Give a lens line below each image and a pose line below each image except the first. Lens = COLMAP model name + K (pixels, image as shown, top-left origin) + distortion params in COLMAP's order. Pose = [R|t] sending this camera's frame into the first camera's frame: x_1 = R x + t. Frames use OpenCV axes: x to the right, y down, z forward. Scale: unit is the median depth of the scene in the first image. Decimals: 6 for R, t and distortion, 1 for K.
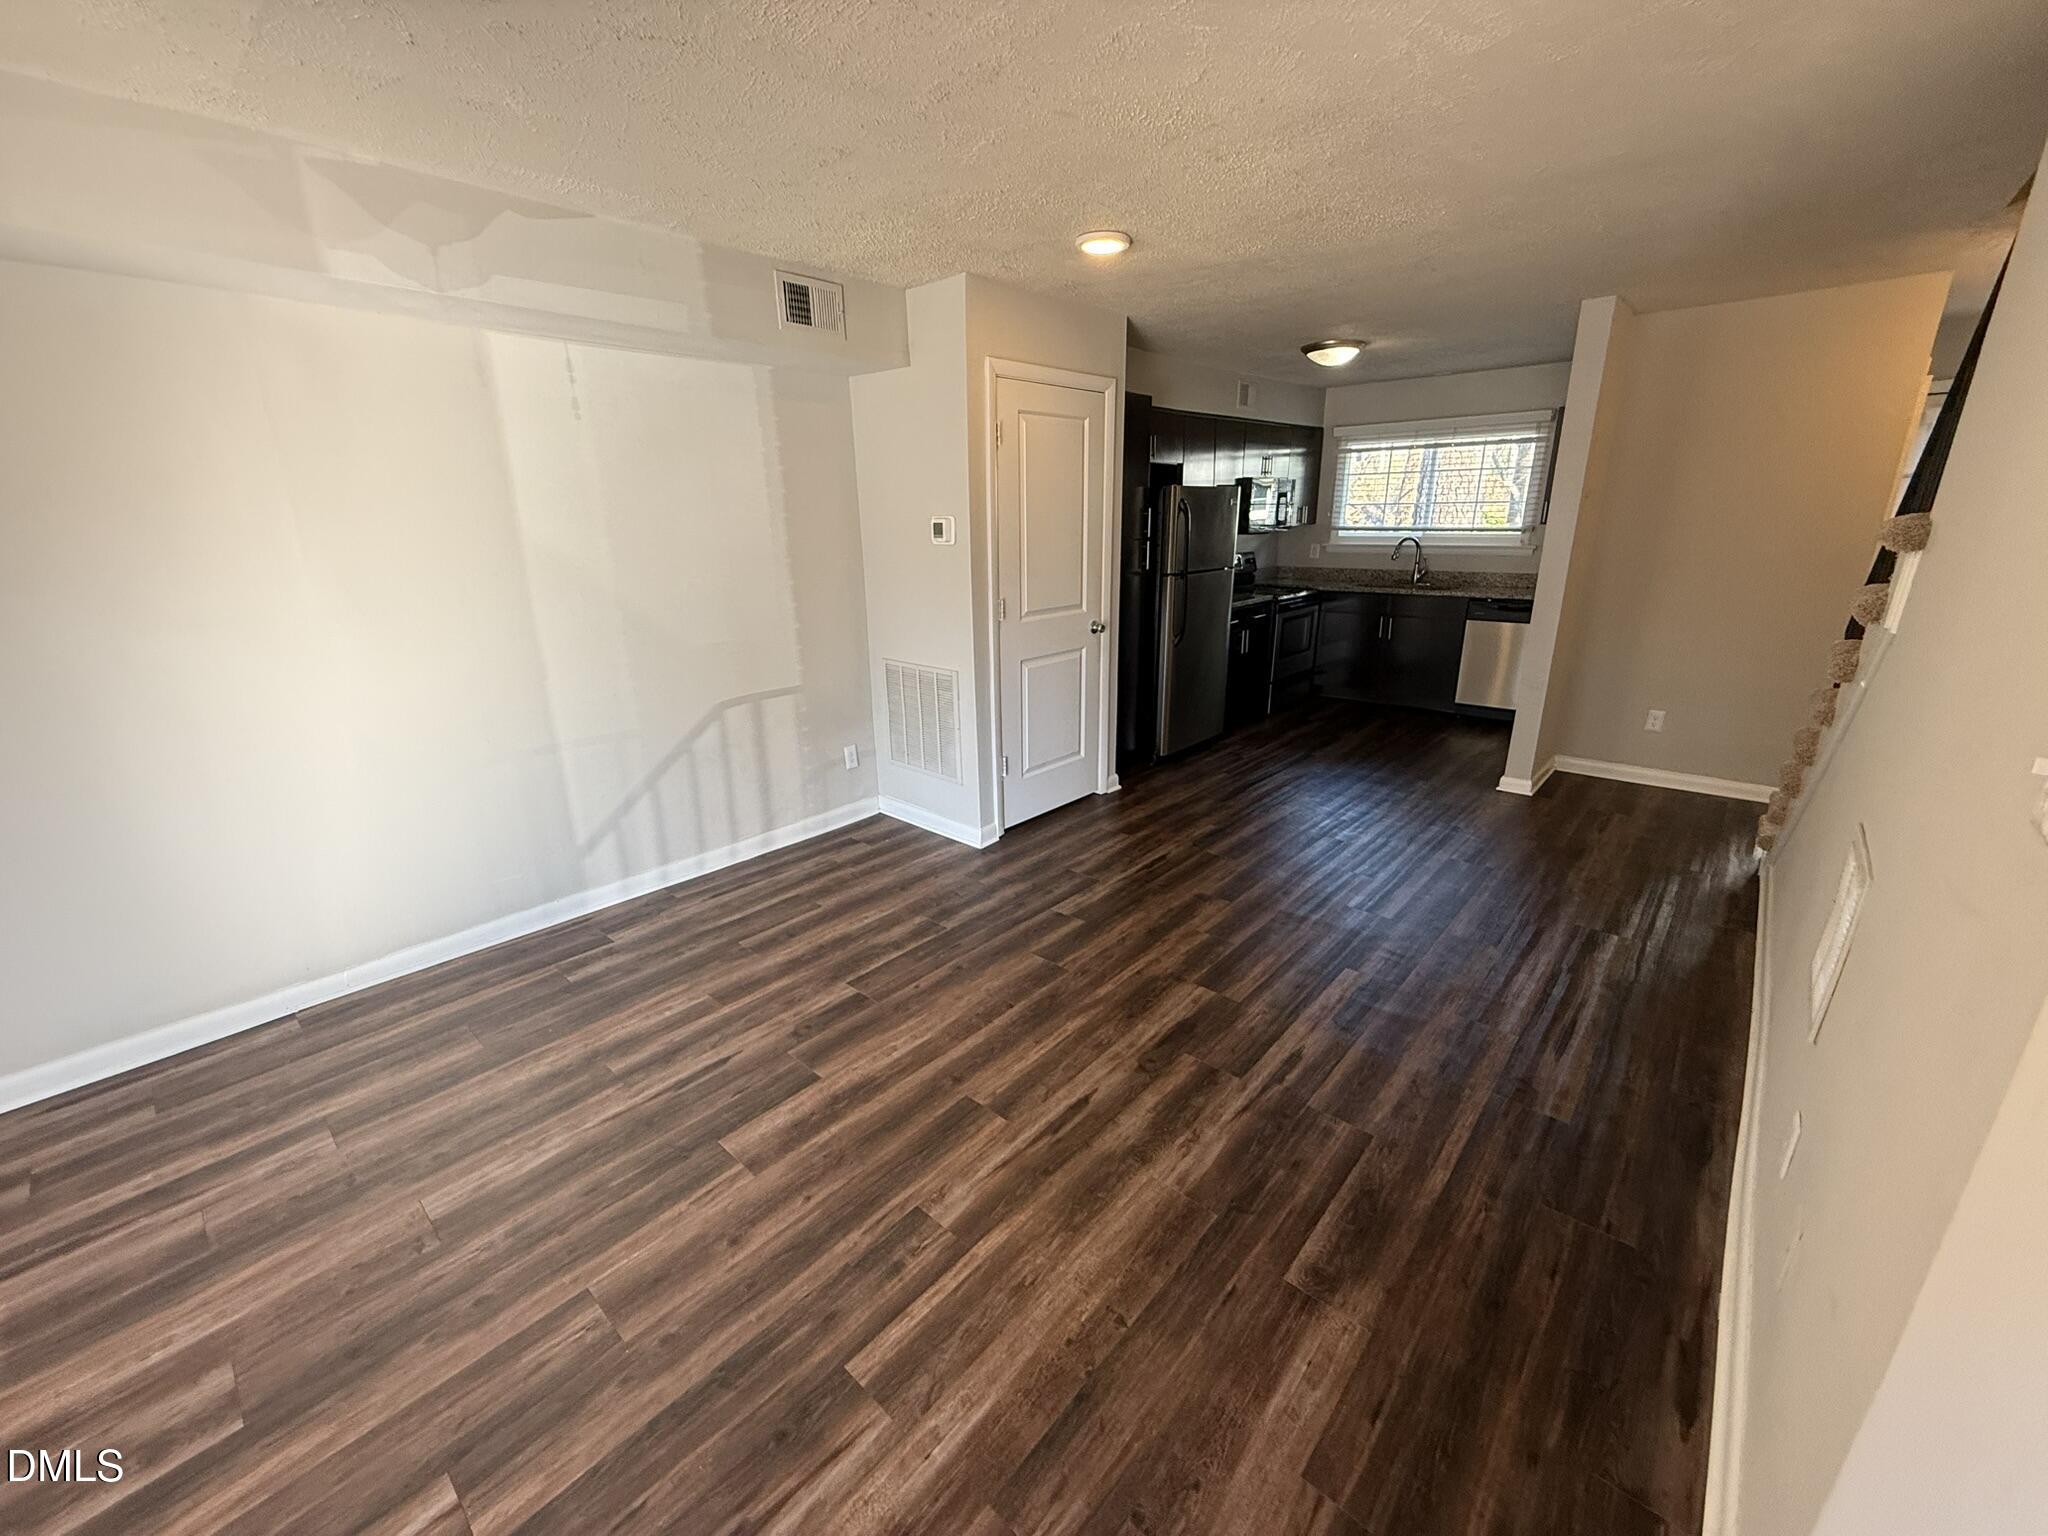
lens RADIAL K [[806.3, 0, 1019.8], [0, 806.3, 771.7], [0, 0, 1]] dist [-0.002021, 0.001691]
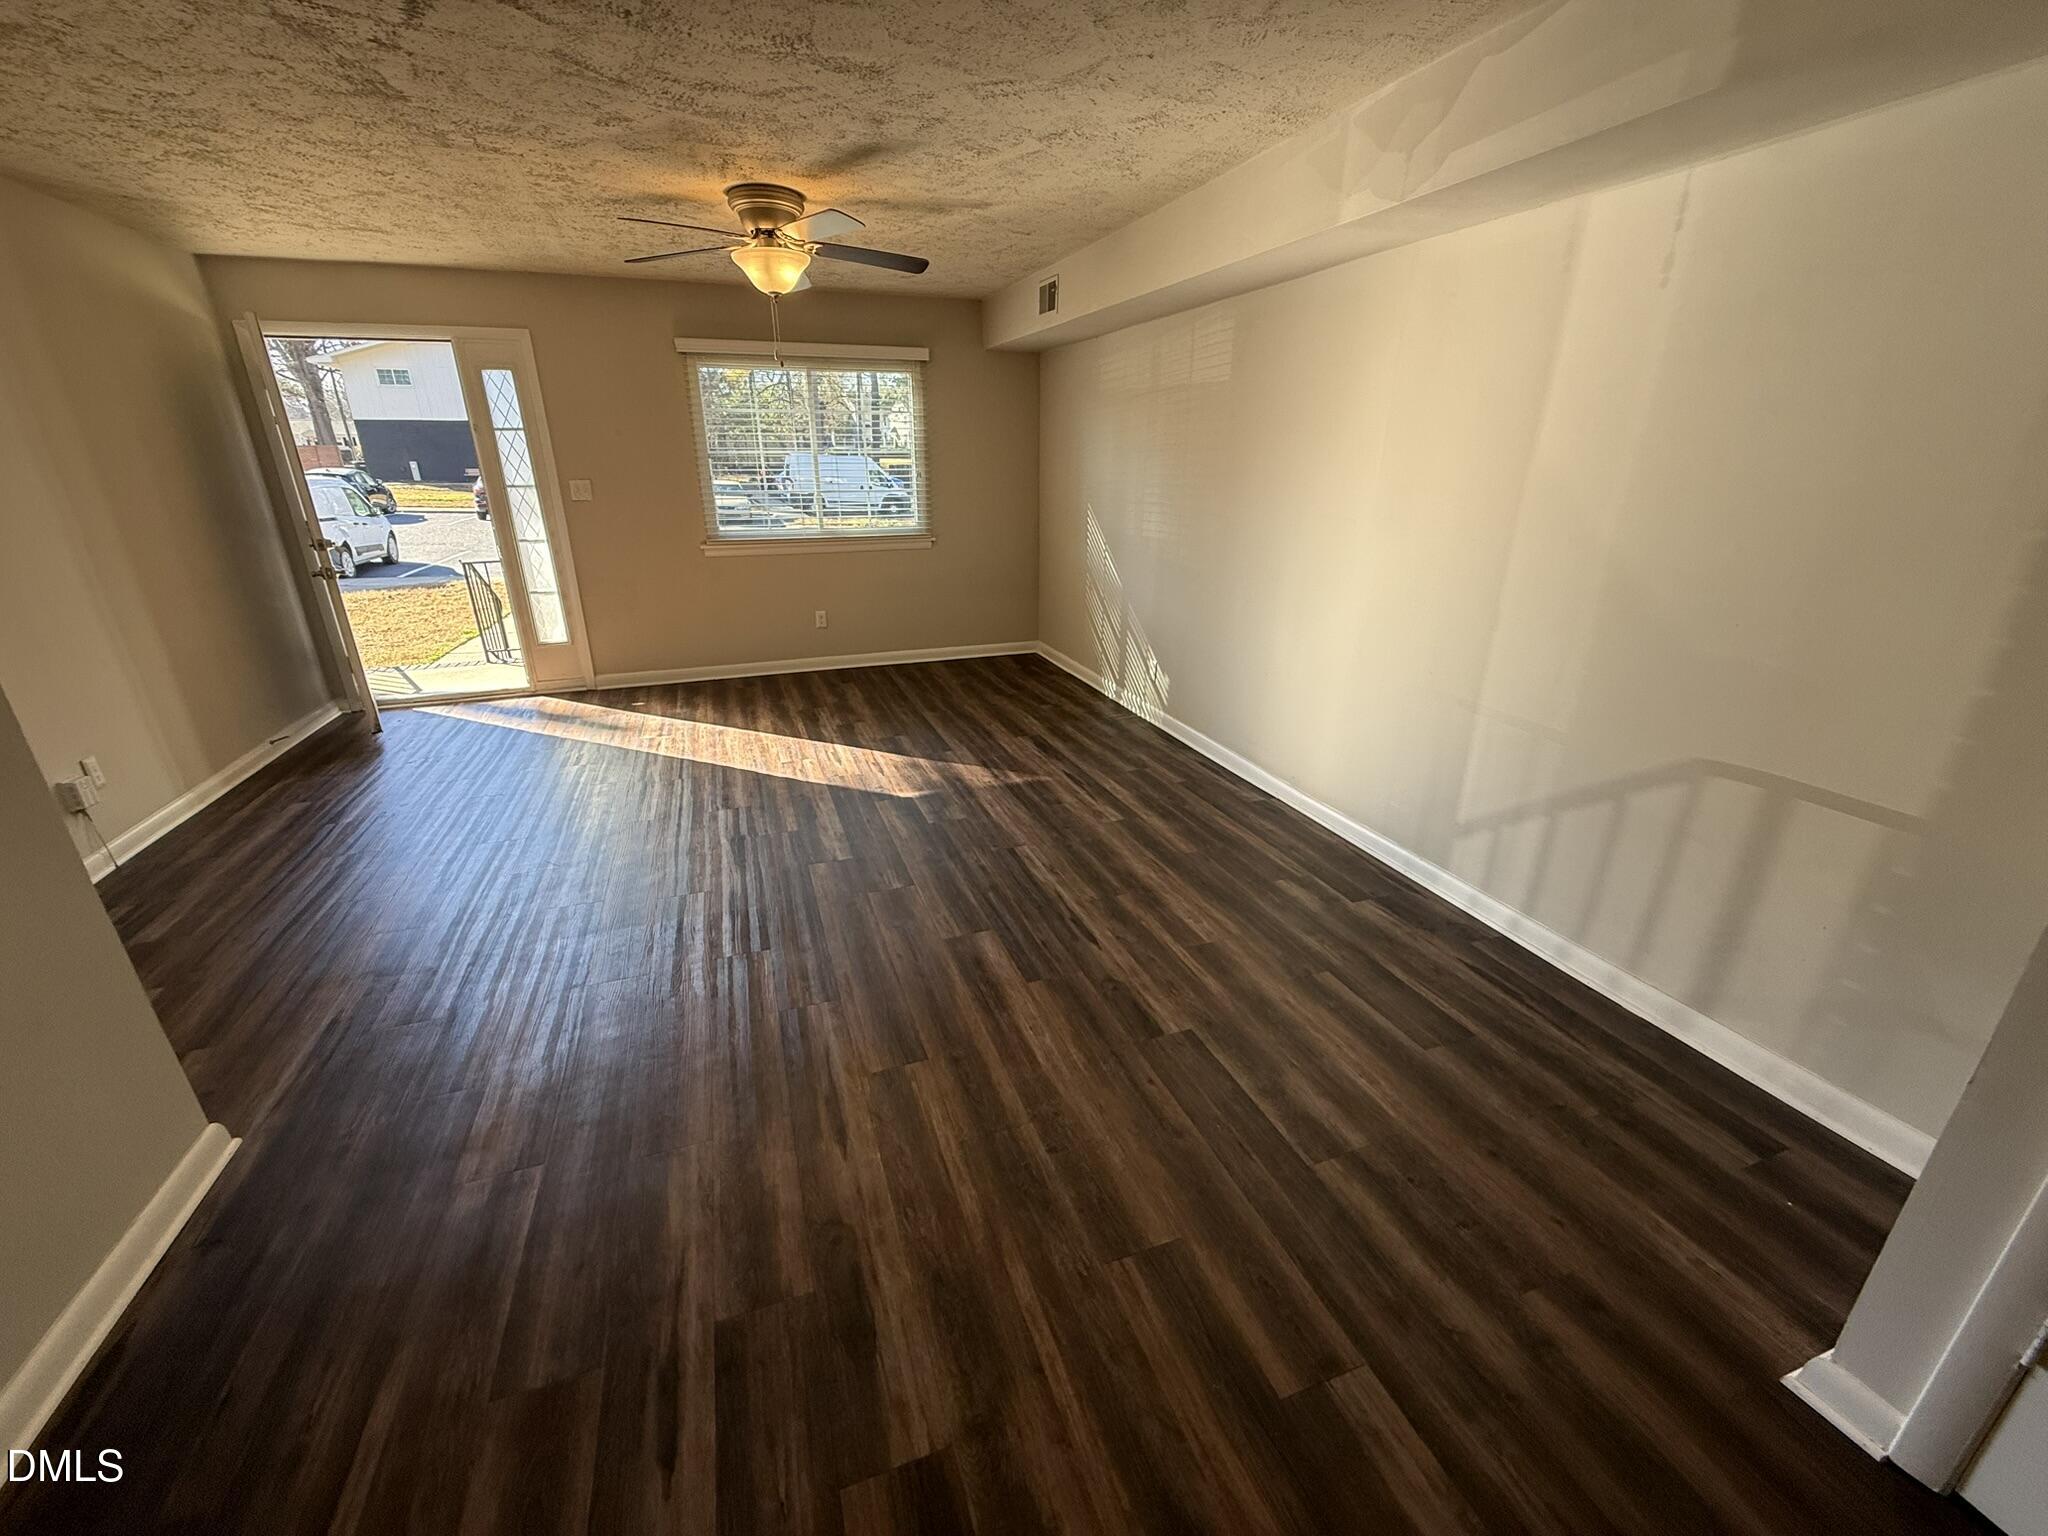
lens RADIAL K [[806.3, 0, 1015.4], [0, 806.3, 771.9], [0, 0, 1]] dist [-0.002021, 0.001691]
pose [[-0.476339, 0.334521, -0.813140, 0.443510], [-0.255579, 0.832190, 0.492076, -0.307912], [0.841297, 0.442217, -0.310908, 0.992642]]
